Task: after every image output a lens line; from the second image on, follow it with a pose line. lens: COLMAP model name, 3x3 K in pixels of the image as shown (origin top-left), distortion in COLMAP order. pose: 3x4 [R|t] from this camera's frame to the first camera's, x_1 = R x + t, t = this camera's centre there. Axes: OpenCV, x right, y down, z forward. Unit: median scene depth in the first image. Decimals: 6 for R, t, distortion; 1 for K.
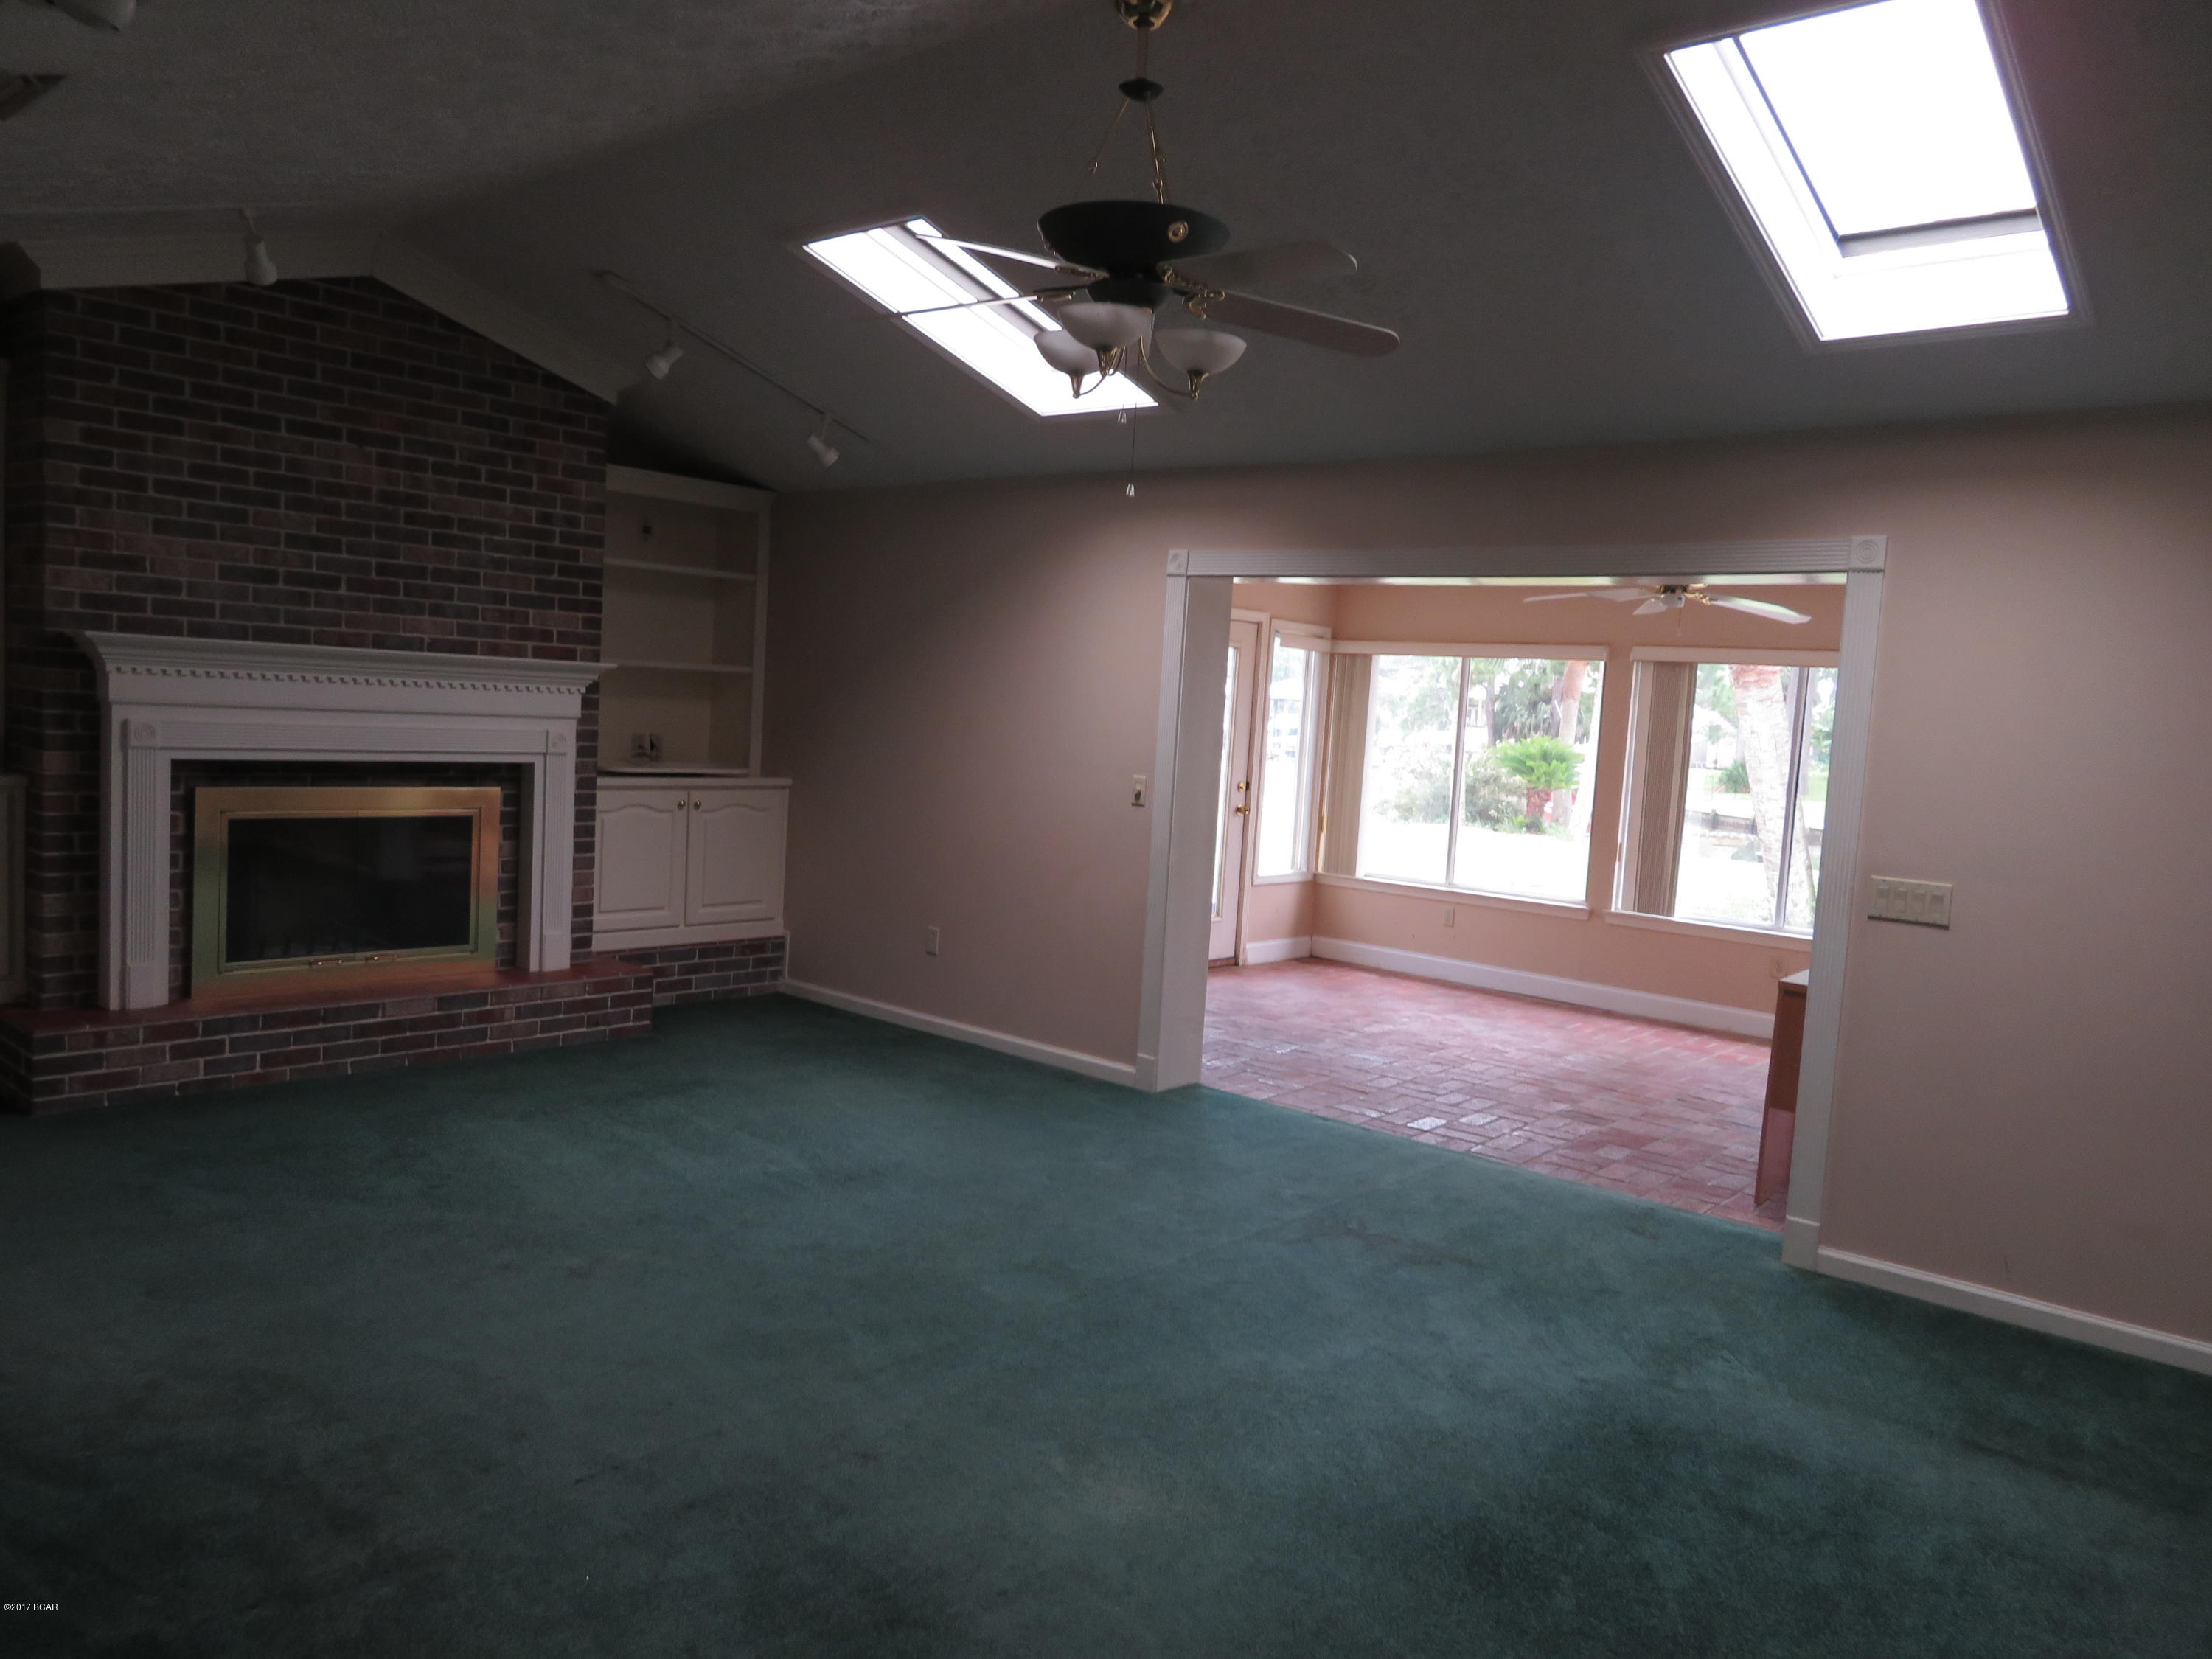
lens RADIAL K [[1575.5, 0, 1106.0], [0, 1575.5, 825.4], [0, 0, 1]] dist [-0.013652, 0.010081]
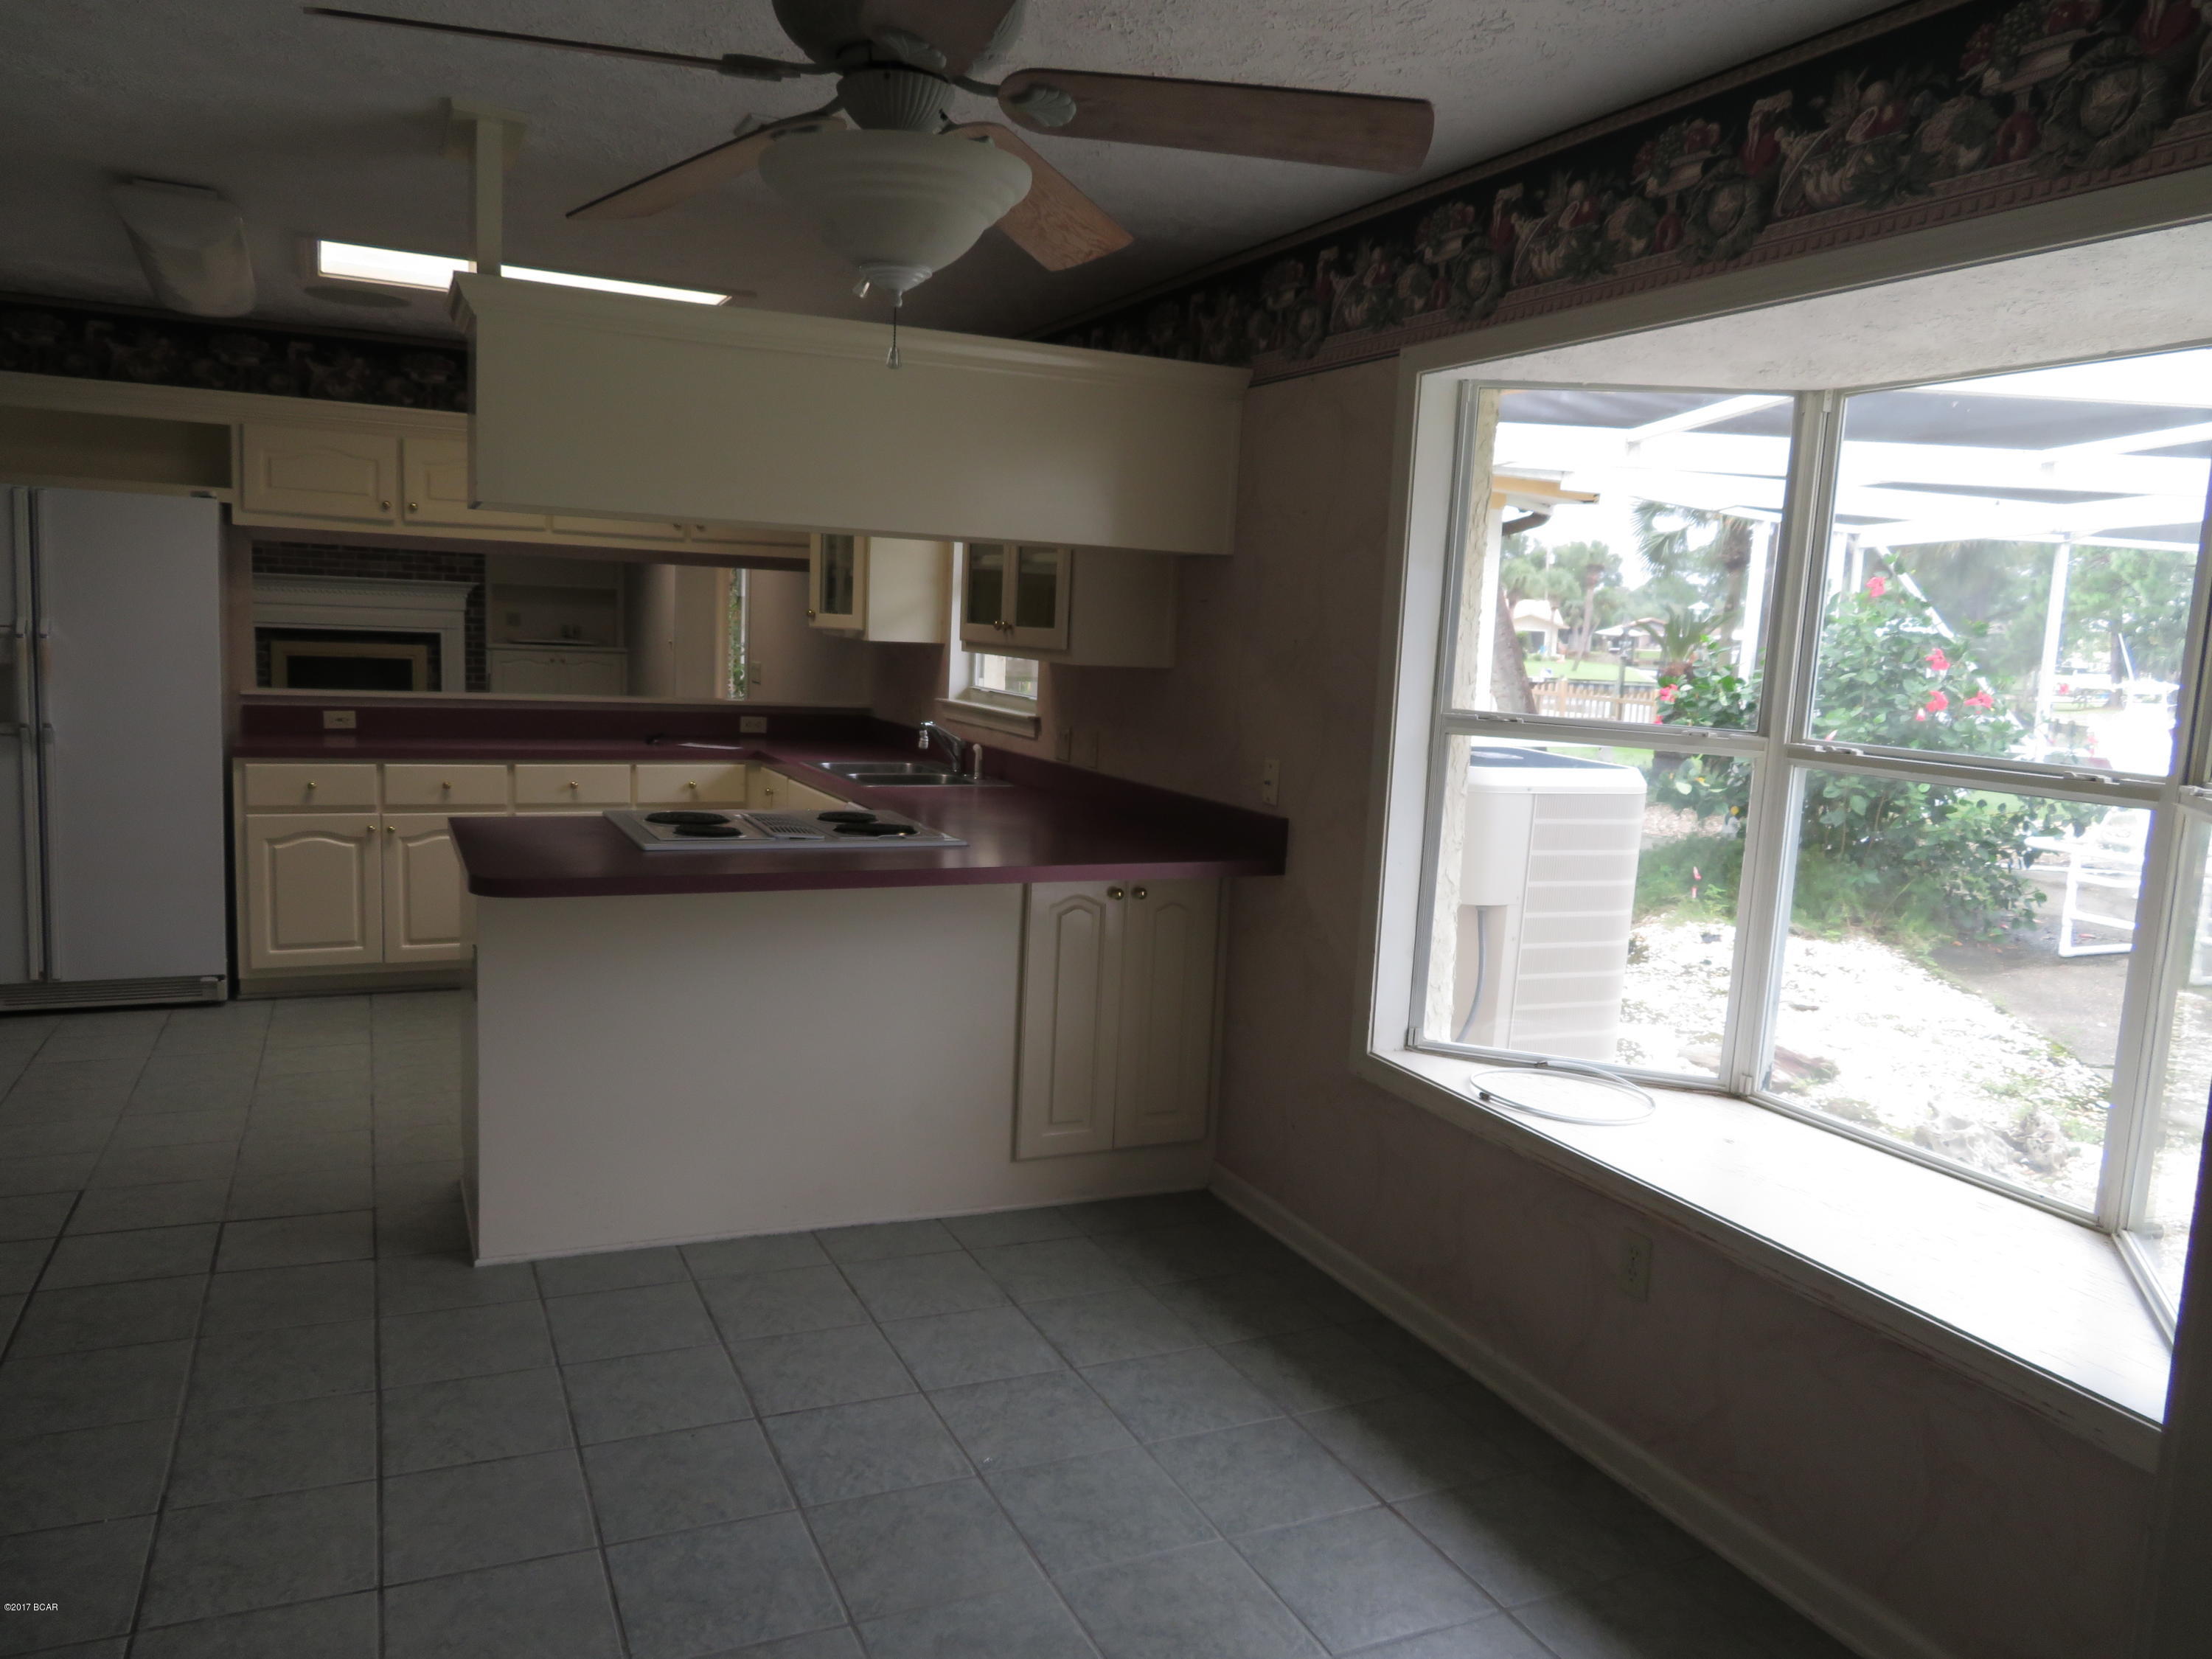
lens RADIAL K [[1575.5, 0, 1105.0], [0, 1575.5, 832.3], [0, 0, 1]] dist [-0.013652, 0.010081]
pose [[0.913720, 0.038261, -0.404539, 1.202078], [-0.024897, 0.998958, 0.038245, 0.113279], [0.405580, -0.024873, 0.913721, -0.482410]]
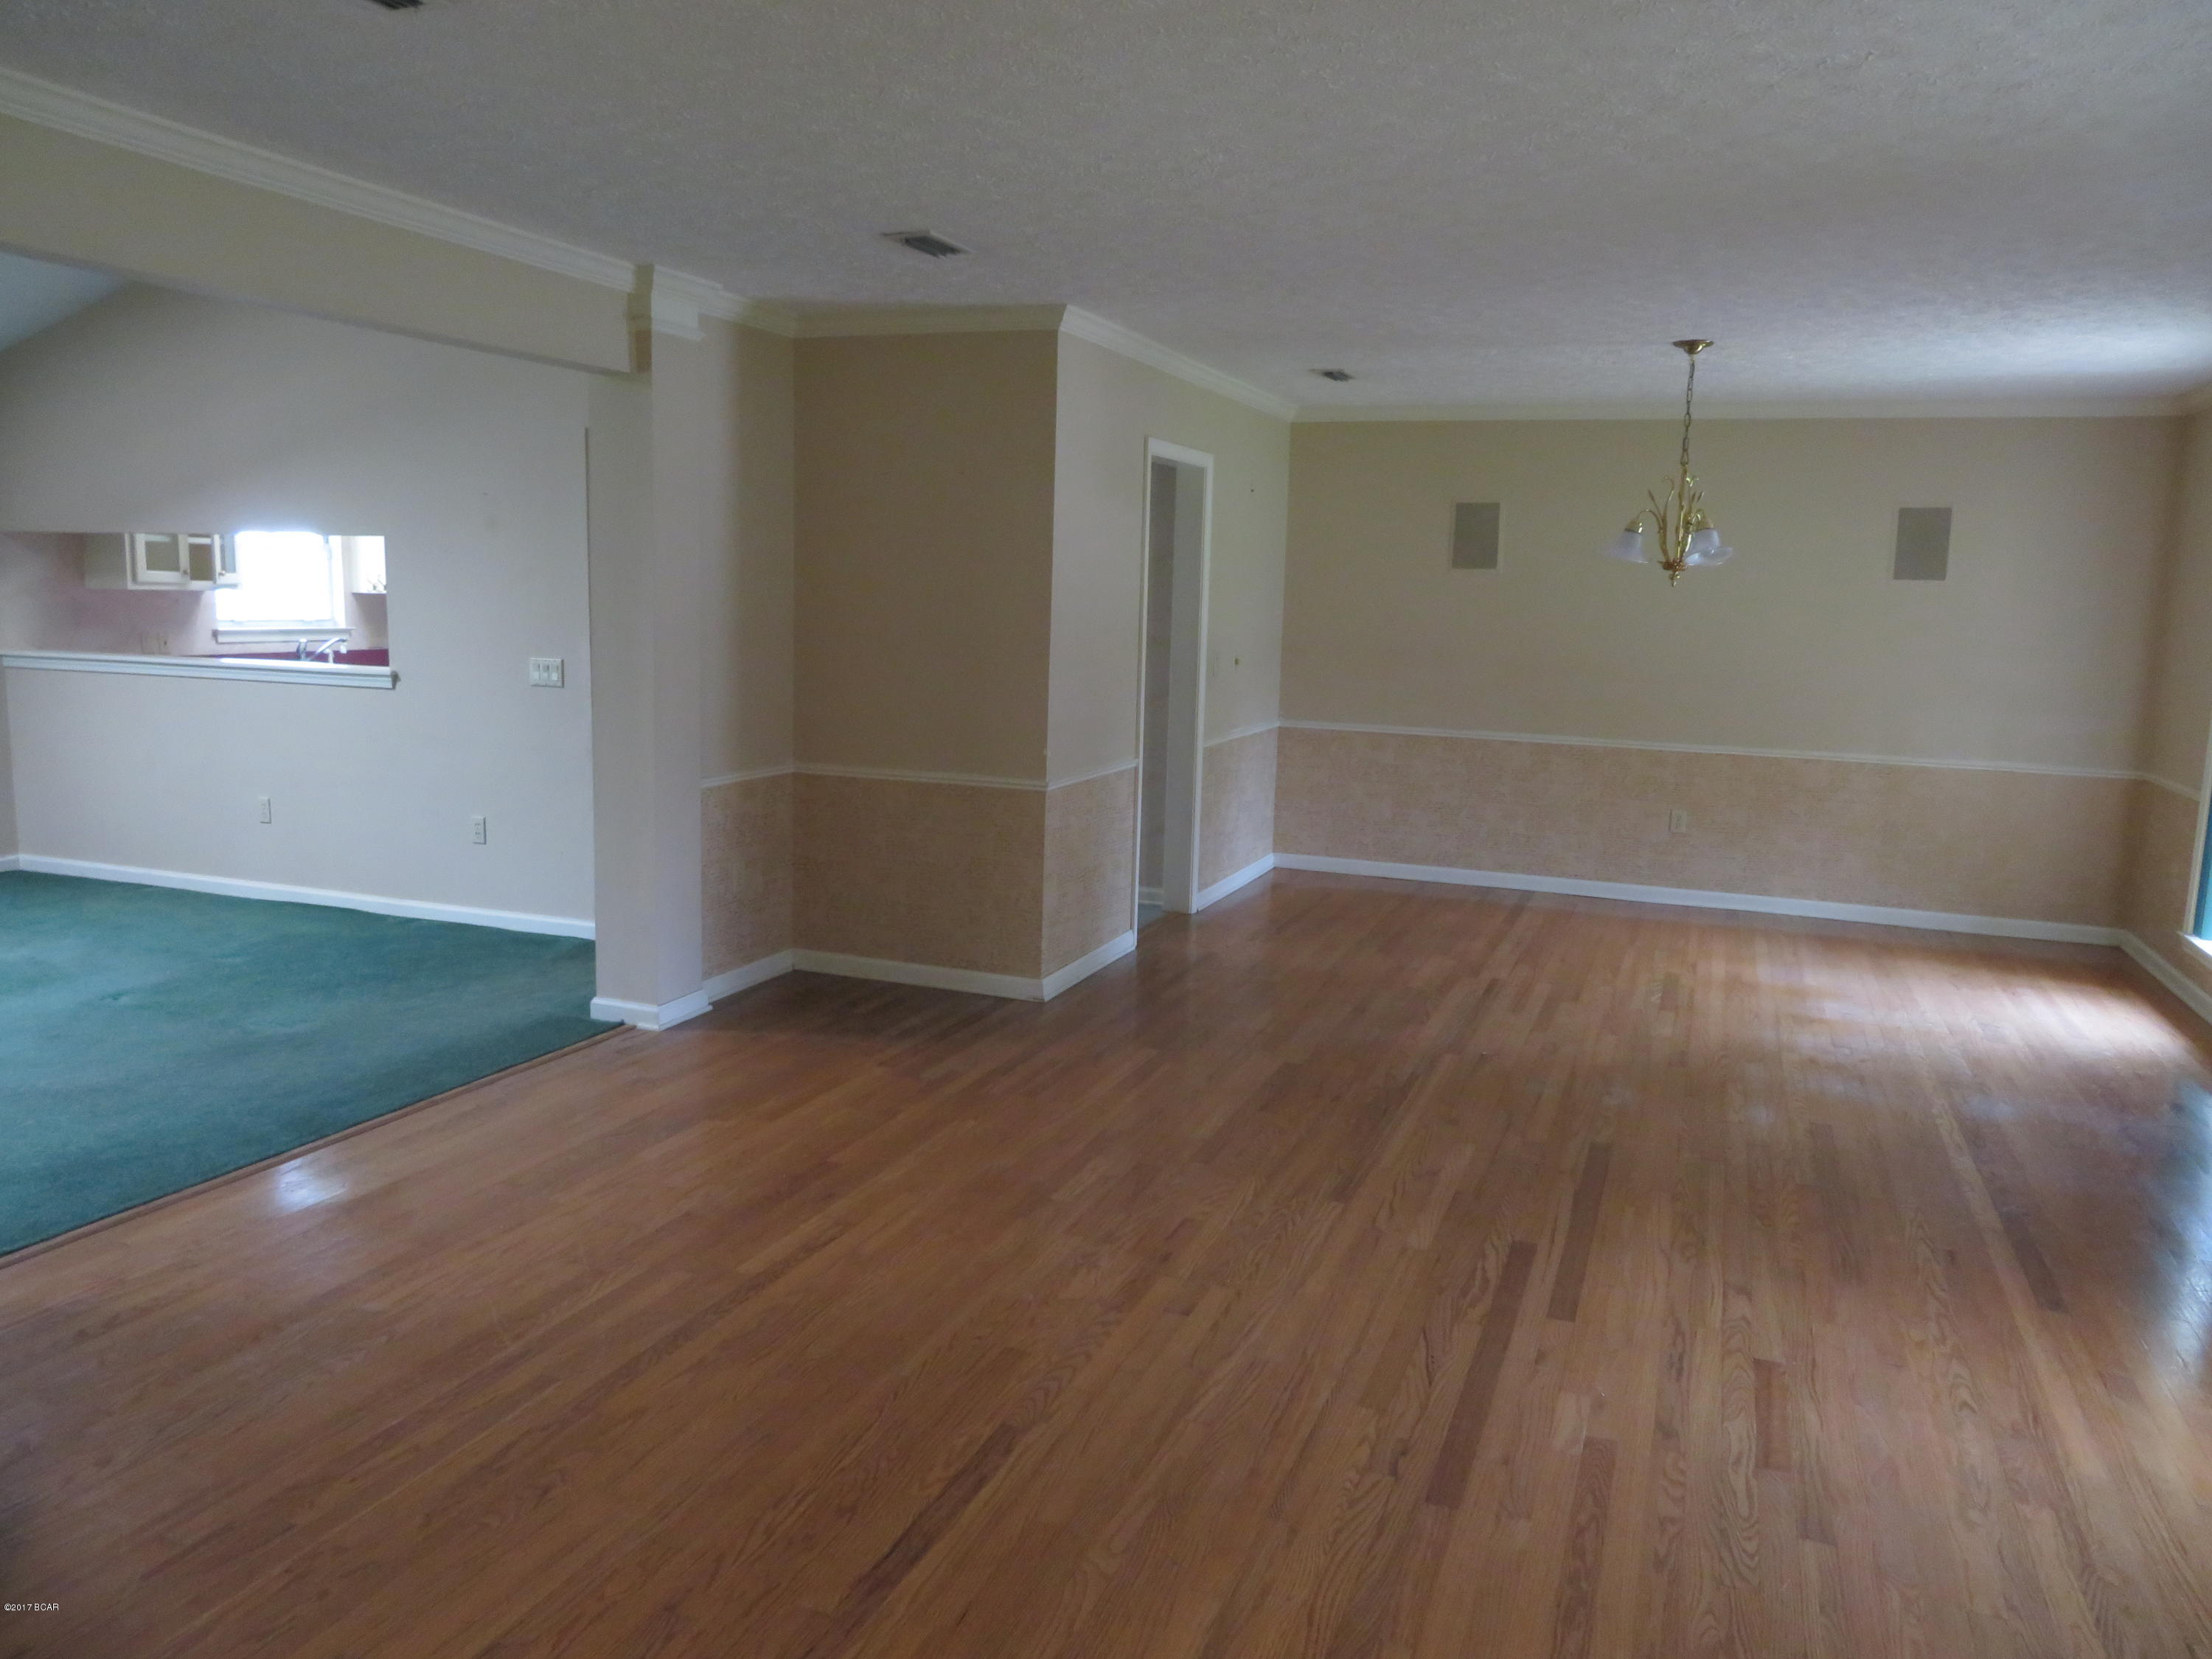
lens RADIAL K [[1575.5, 0, 1102.4], [0, 1575.5, 835.4], [0, 0, 1]] dist [-0.013652, 0.010081]
pose [[-0.332743, -0.210446, 0.919236, -0.786062], [0.026364, 0.972324, 0.232143, -0.047078], [-0.942649, 0.101479, -0.317986, 0.074583]]
